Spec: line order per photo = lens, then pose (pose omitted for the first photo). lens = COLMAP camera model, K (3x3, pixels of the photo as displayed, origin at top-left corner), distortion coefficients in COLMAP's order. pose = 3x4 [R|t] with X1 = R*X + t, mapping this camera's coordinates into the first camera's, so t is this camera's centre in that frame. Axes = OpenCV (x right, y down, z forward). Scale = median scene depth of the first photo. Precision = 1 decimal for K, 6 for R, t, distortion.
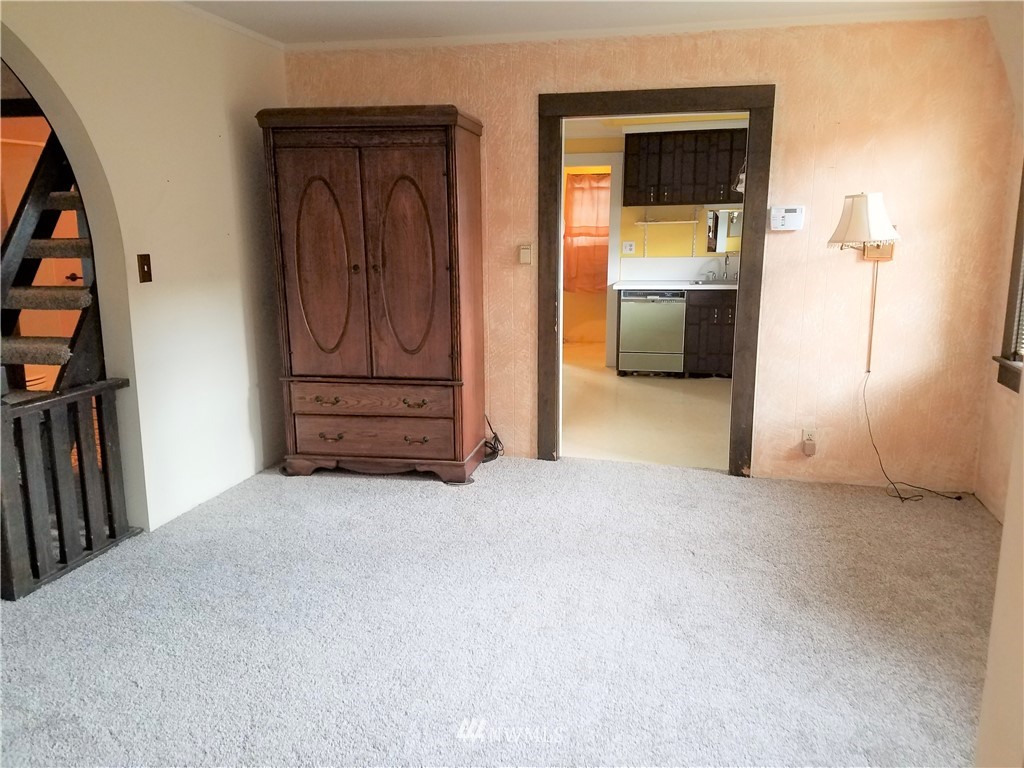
lens RADIAL K [[765.2, 0, 512.0], [0, 765.2, 384.0], [0, 0, 1]] dist [0.214965, -0.475503]
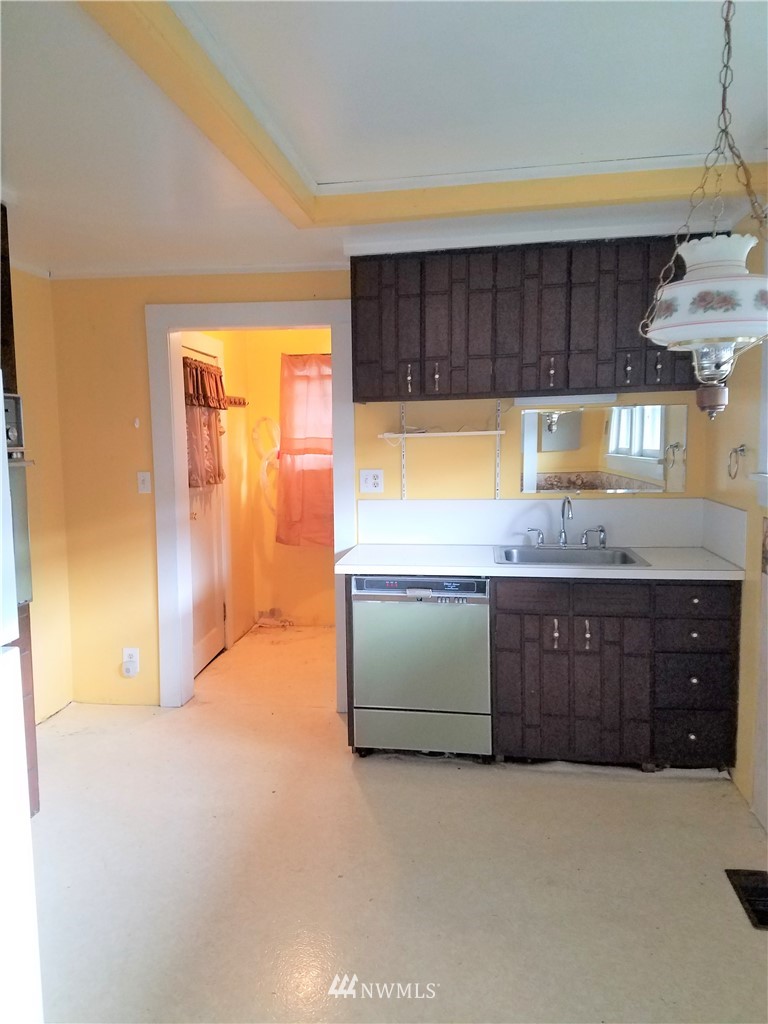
lens RADIAL K [[765.2, 0, 342.0], [0, 765.2, 513.9], [0, 0, 1]] dist [0.214965, -0.475503]
pose [[0.998564, -0.018257, 0.050367, 0.217239], [0.022890, 0.995404, -0.092989, -0.223183], [-0.048438, 0.094009, 0.994392, 1.025960]]
